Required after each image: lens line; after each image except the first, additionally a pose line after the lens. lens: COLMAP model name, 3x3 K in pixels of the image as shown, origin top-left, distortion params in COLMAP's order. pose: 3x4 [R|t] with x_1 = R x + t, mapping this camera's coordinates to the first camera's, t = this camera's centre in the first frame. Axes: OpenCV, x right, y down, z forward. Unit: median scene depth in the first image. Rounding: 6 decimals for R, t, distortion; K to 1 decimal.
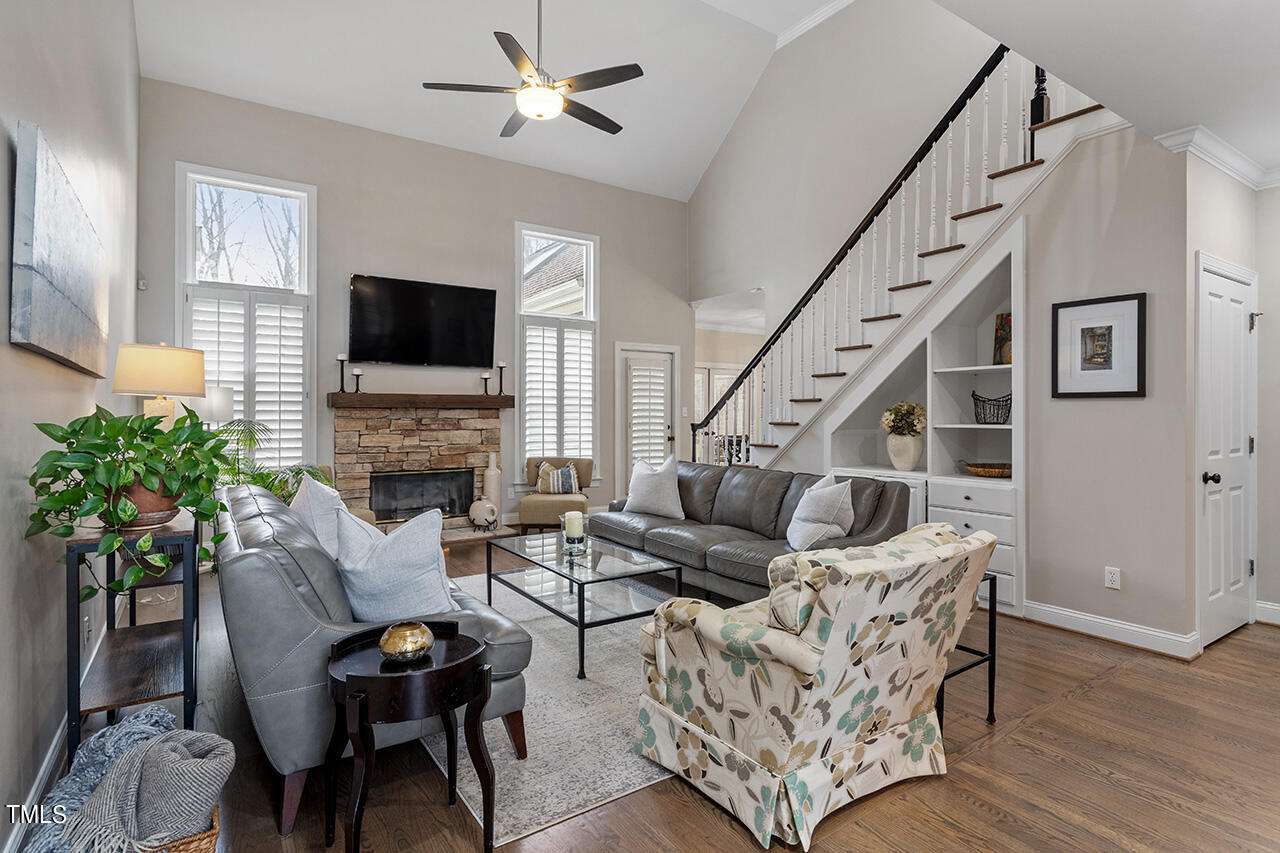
lens RADIAL K [[649.9, 0, 637.3], [0, 649.9, 420.2], [0, 0, 1]] dist [-0.011607, 0.000320]
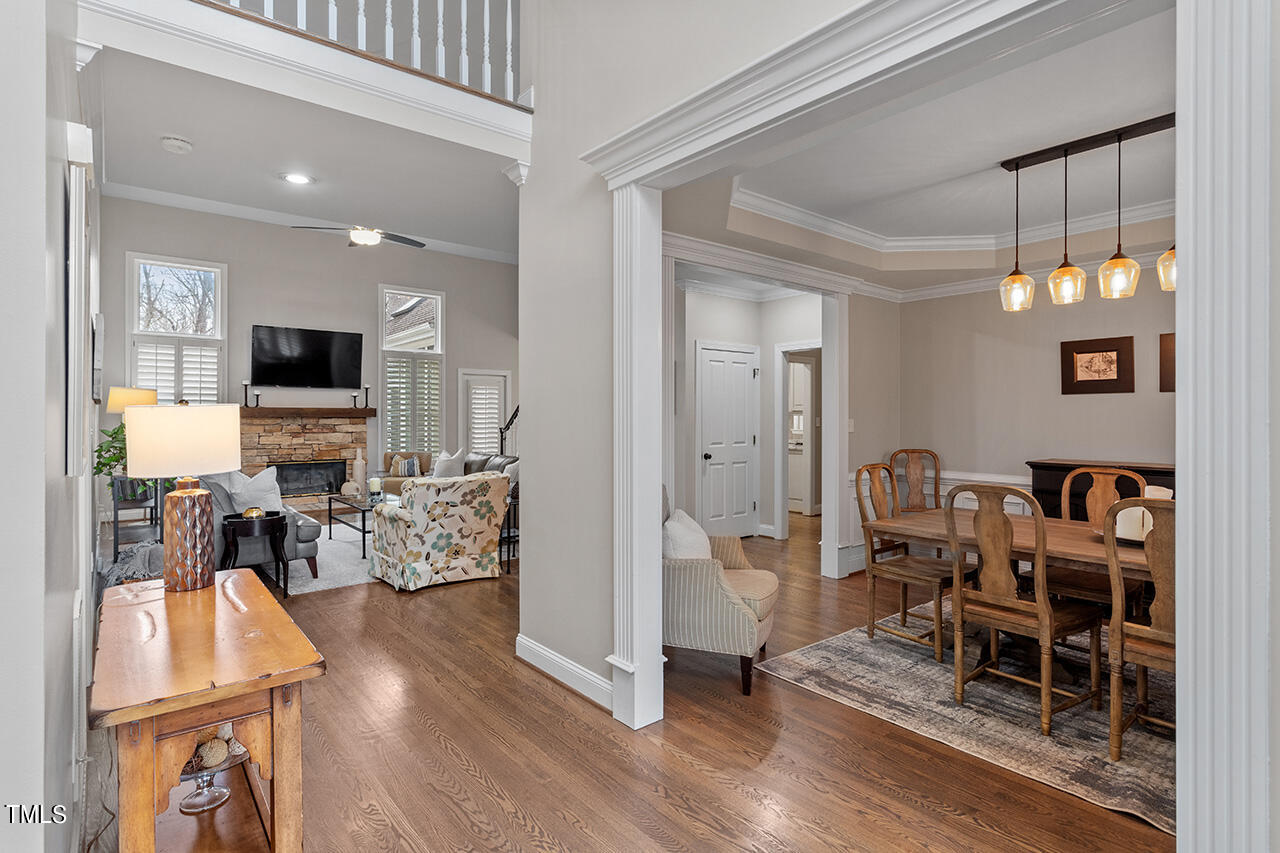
lens RADIAL K [[649.9, 0, 643.0], [0, 649.9, 423.6], [0, 0, 1]] dist [-0.011607, 0.000320]
pose [[0.995235, -0.000460, 0.097508, 0.294391], [0.000405, 1.000000, 0.000587, -0.006011], [-0.097508, -0.000544, 0.995235, -0.539959]]
